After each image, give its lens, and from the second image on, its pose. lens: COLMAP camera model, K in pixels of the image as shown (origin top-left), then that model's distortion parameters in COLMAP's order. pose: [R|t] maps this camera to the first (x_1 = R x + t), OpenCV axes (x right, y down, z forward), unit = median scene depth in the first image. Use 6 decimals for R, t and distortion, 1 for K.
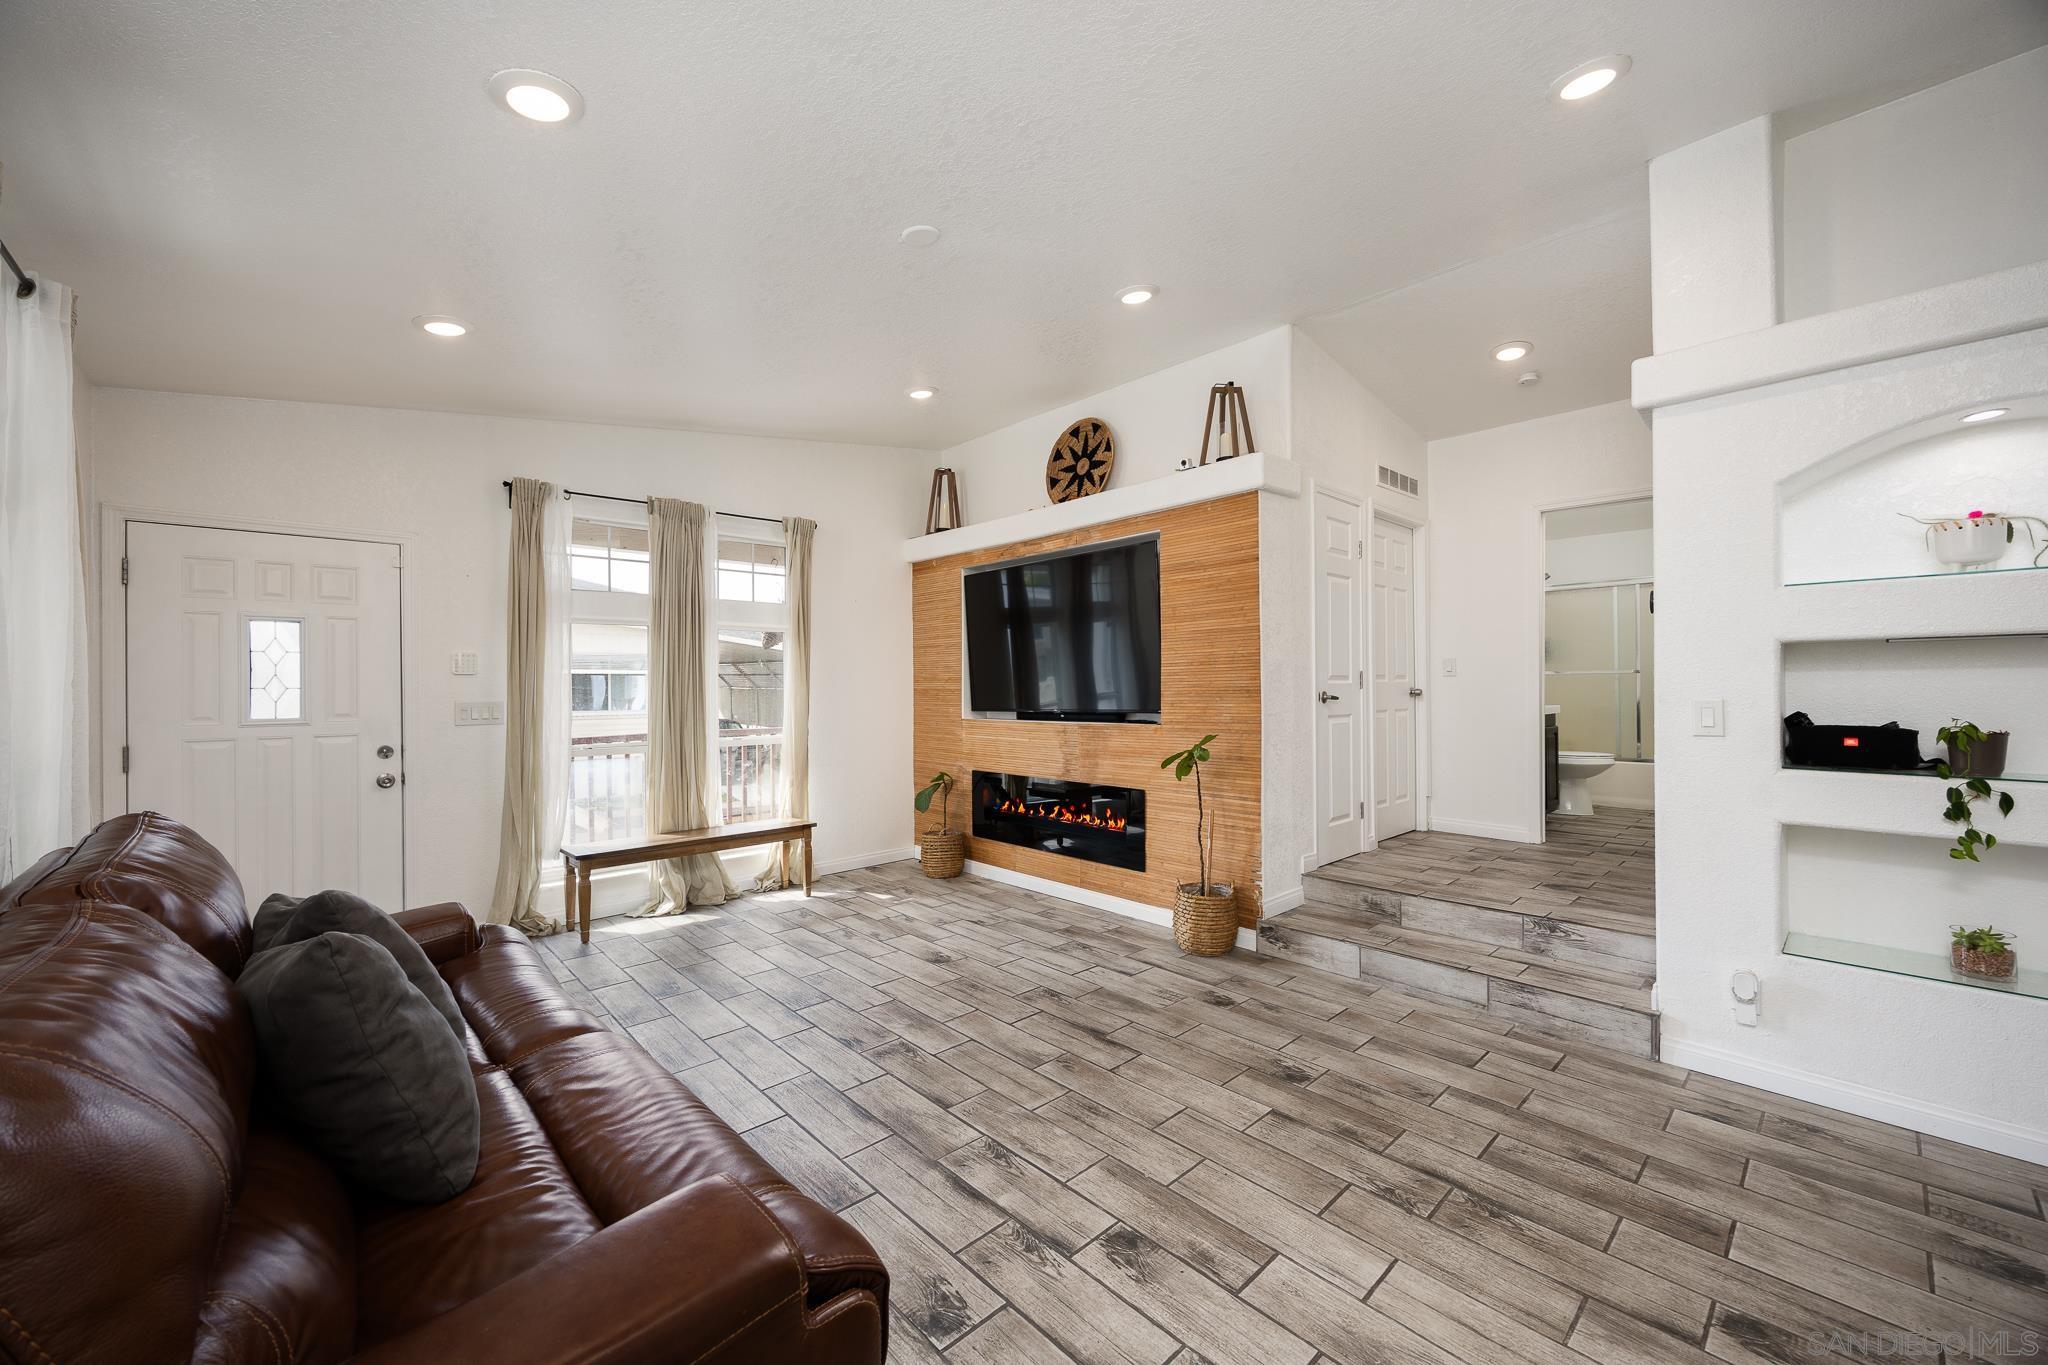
lens RADIAL K [[782.0, 0, 1009.9], [0, 782.0, 680.7], [0, 0, 1]] dist [-0.003351, 0.000246]
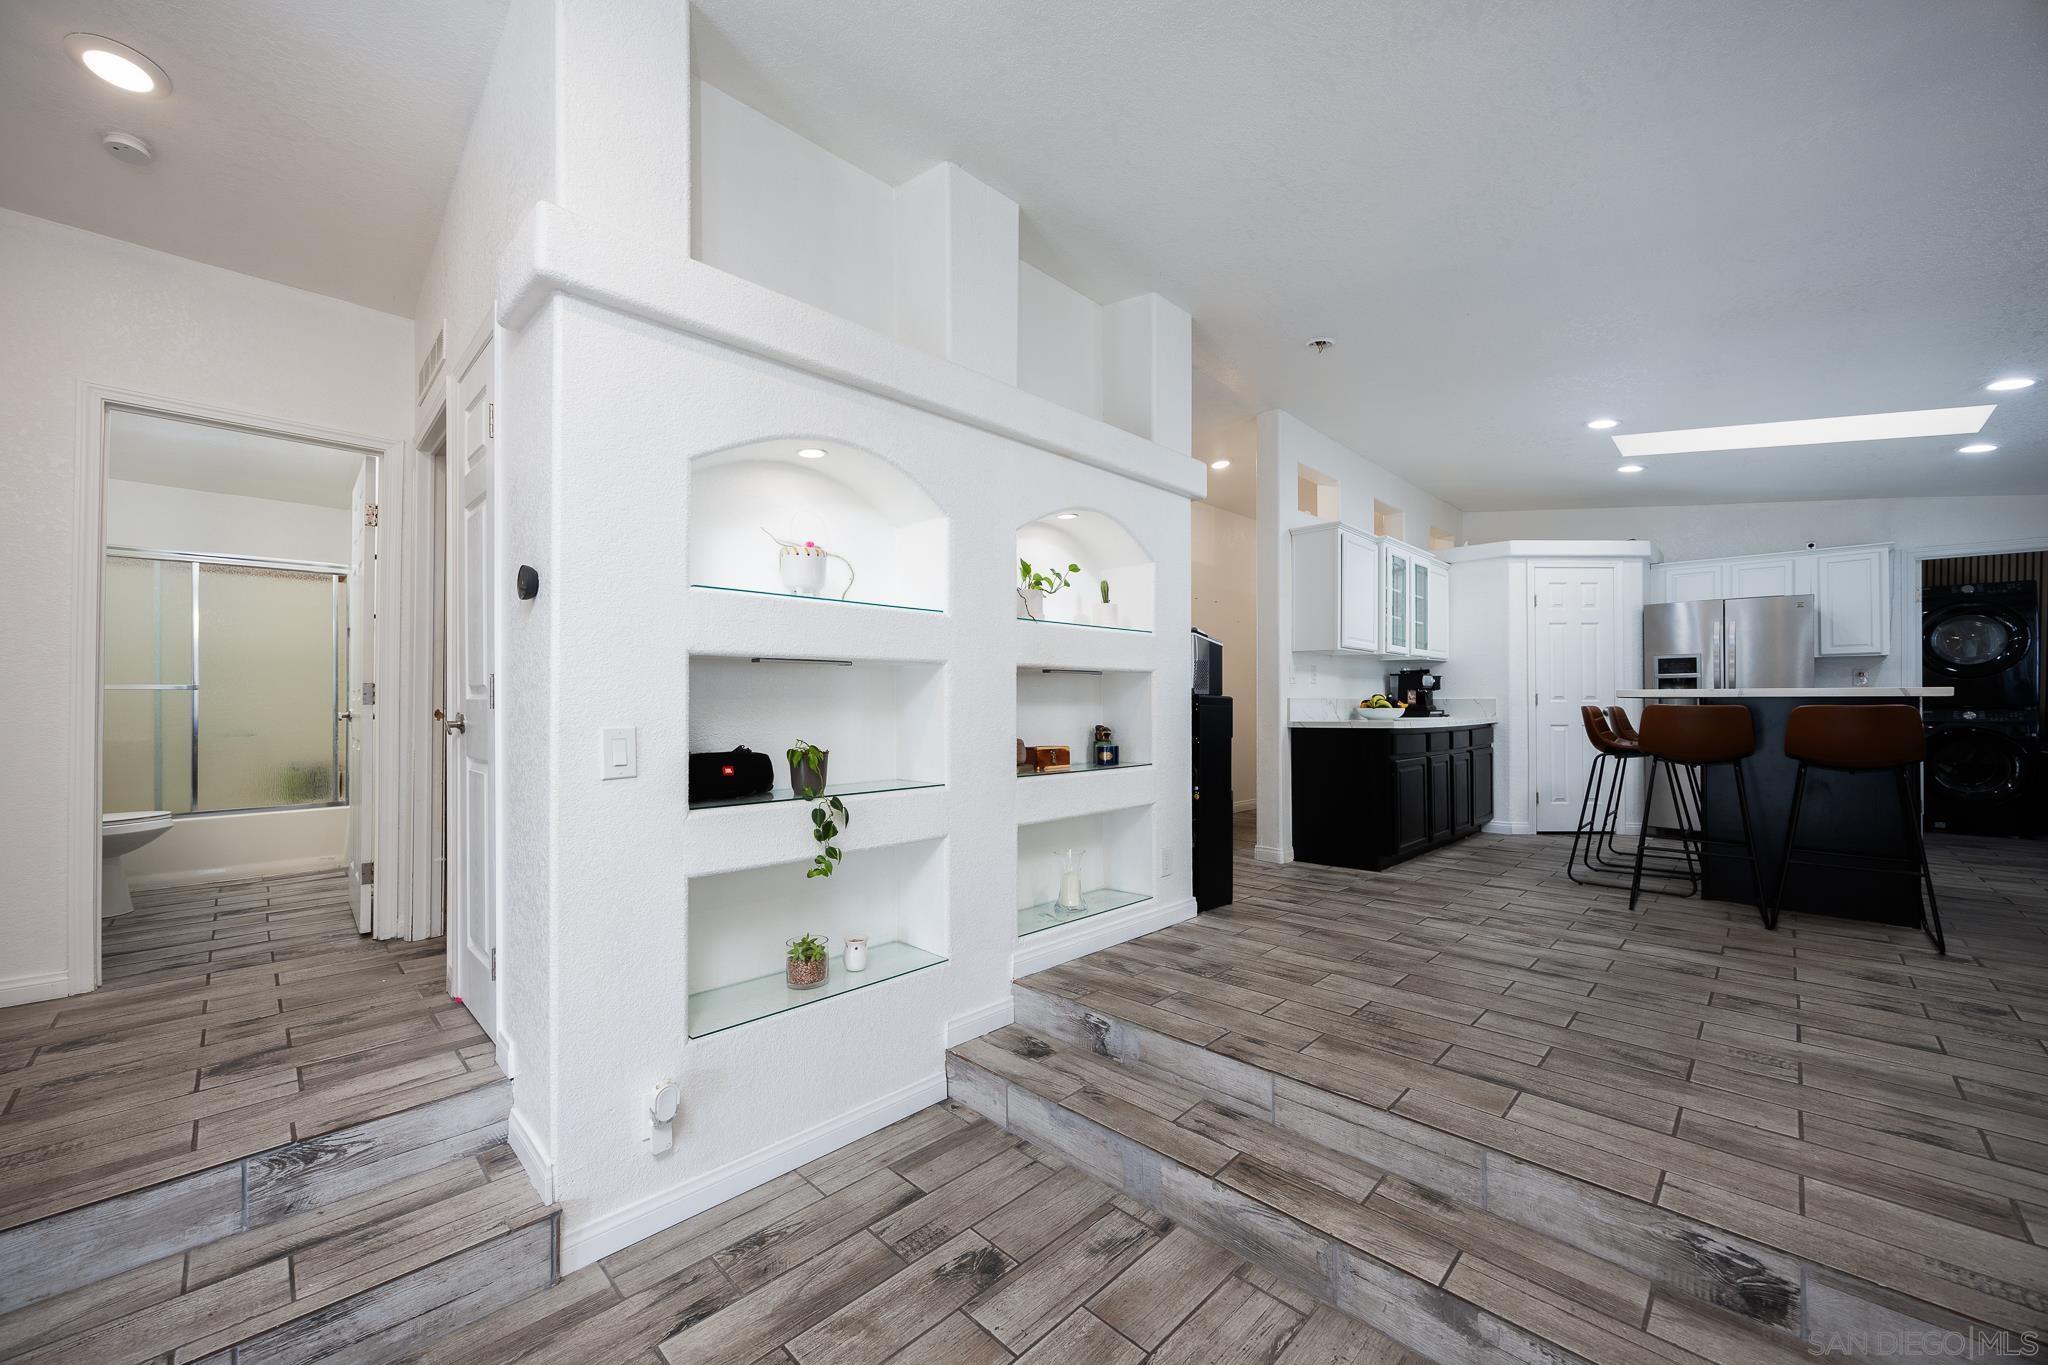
lens RADIAL K [[782.0, 0, 1026.5], [0, 782.0, 699.2], [0, 0, 1]] dist [-0.003351, 0.000246]
pose [[-0.062300, 0.009352, 0.998014, 0.136200], [-0.009288, 0.999907, -0.009949, 0.002302], [-0.998014, -0.009890, -0.062207, 0.601248]]
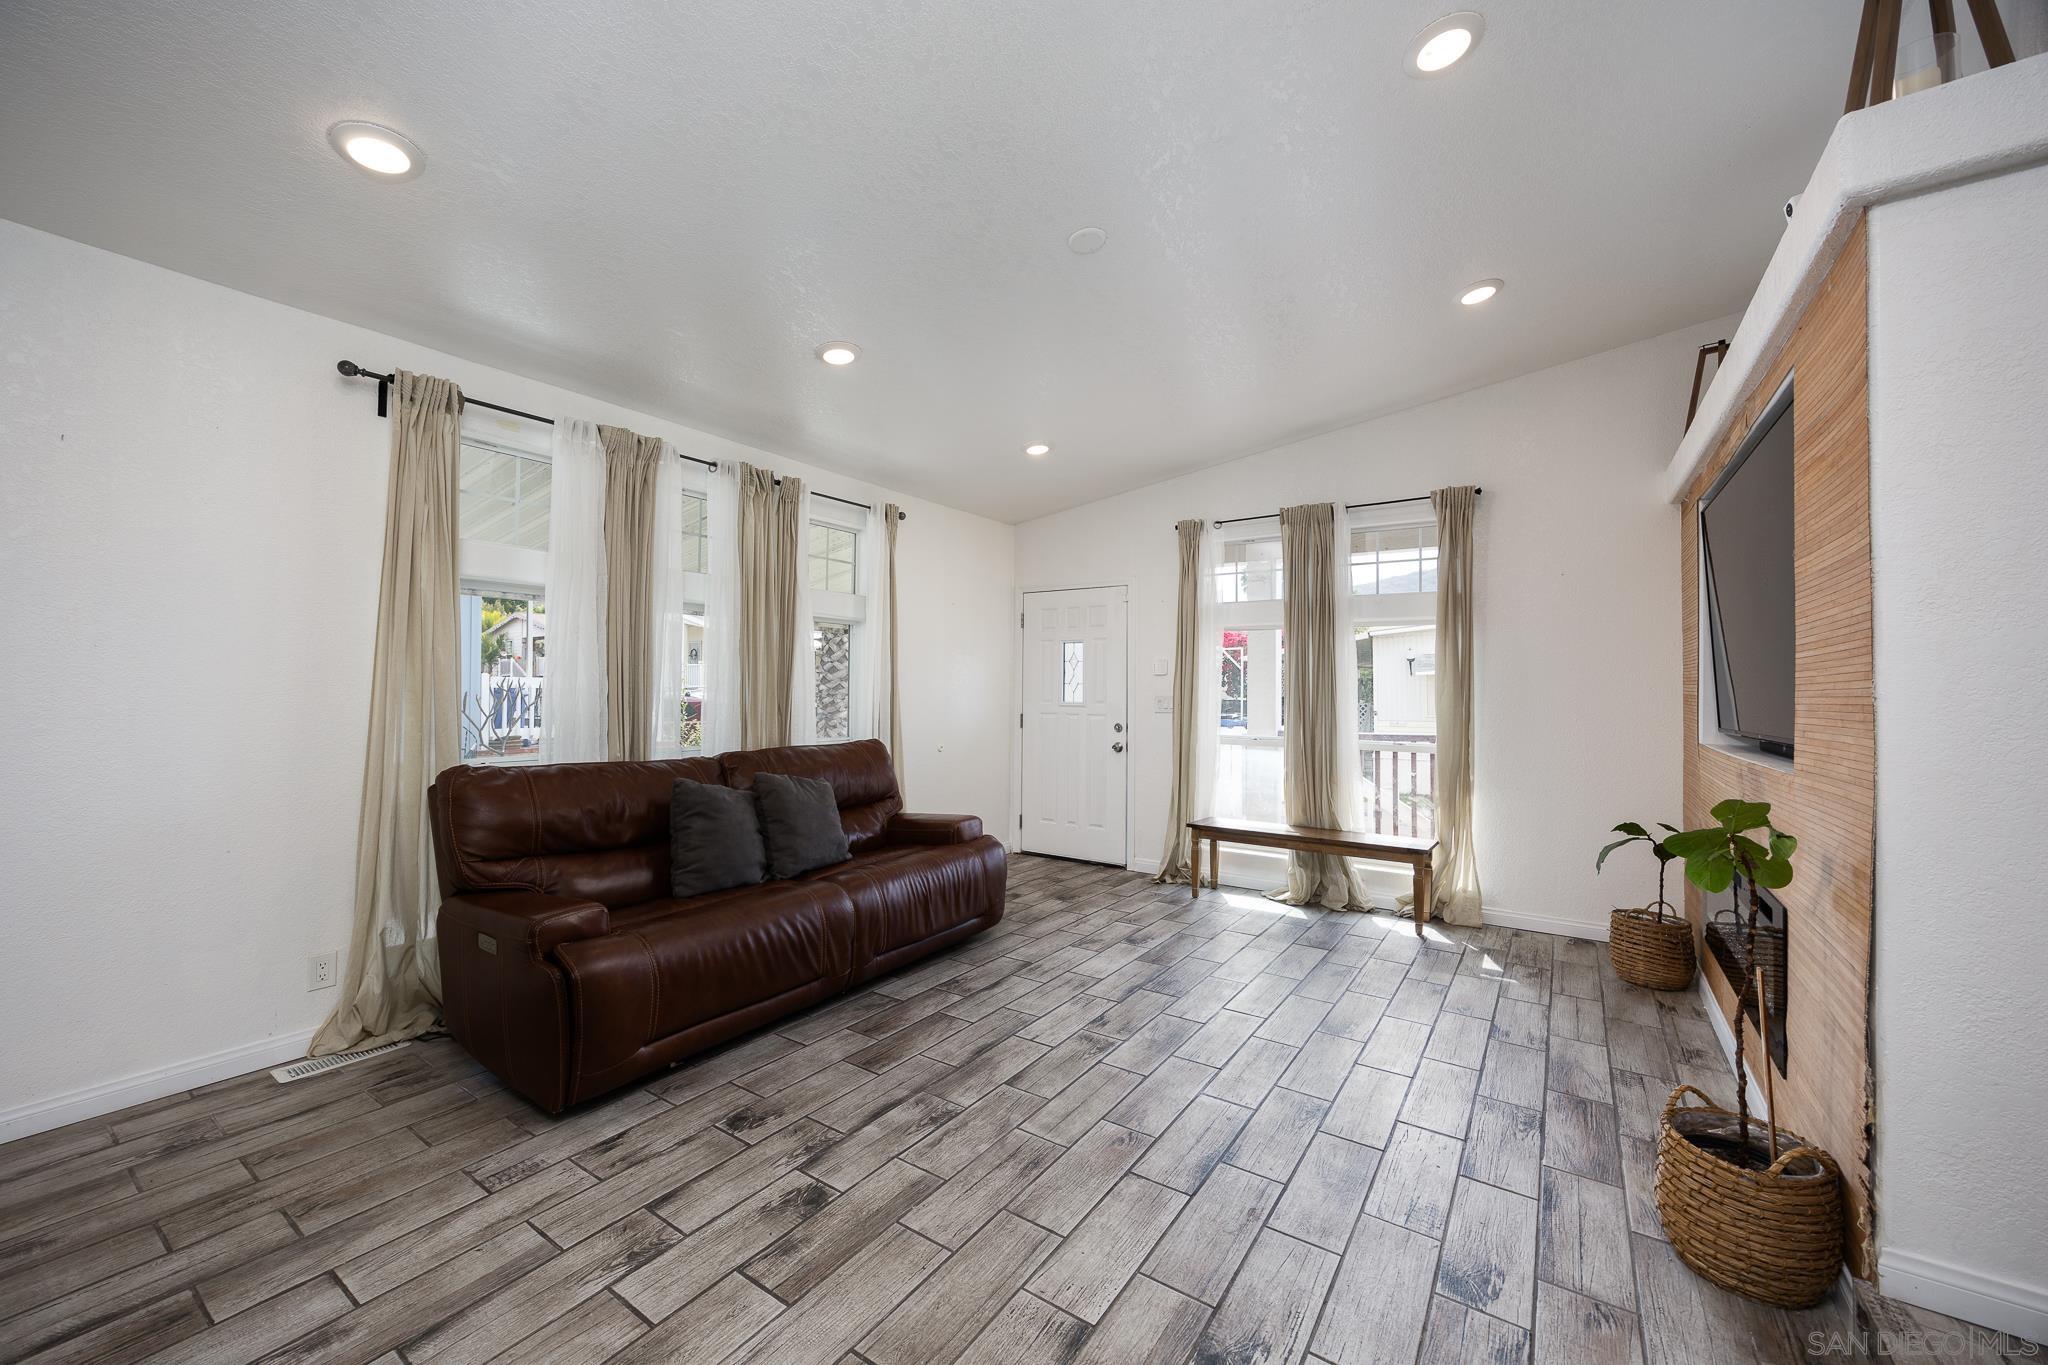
lens RADIAL K [[782.0, 0, 1021.2], [0, 782.0, 682.5], [0, 0, 1]] dist [-0.003351, 0.000246]
pose [[0.230267, 0.005793, -0.973110, 0.795544], [-0.001960, 0.999983, 0.005489, -0.003035], [0.973125, 0.000643, 0.230275, 0.647119]]
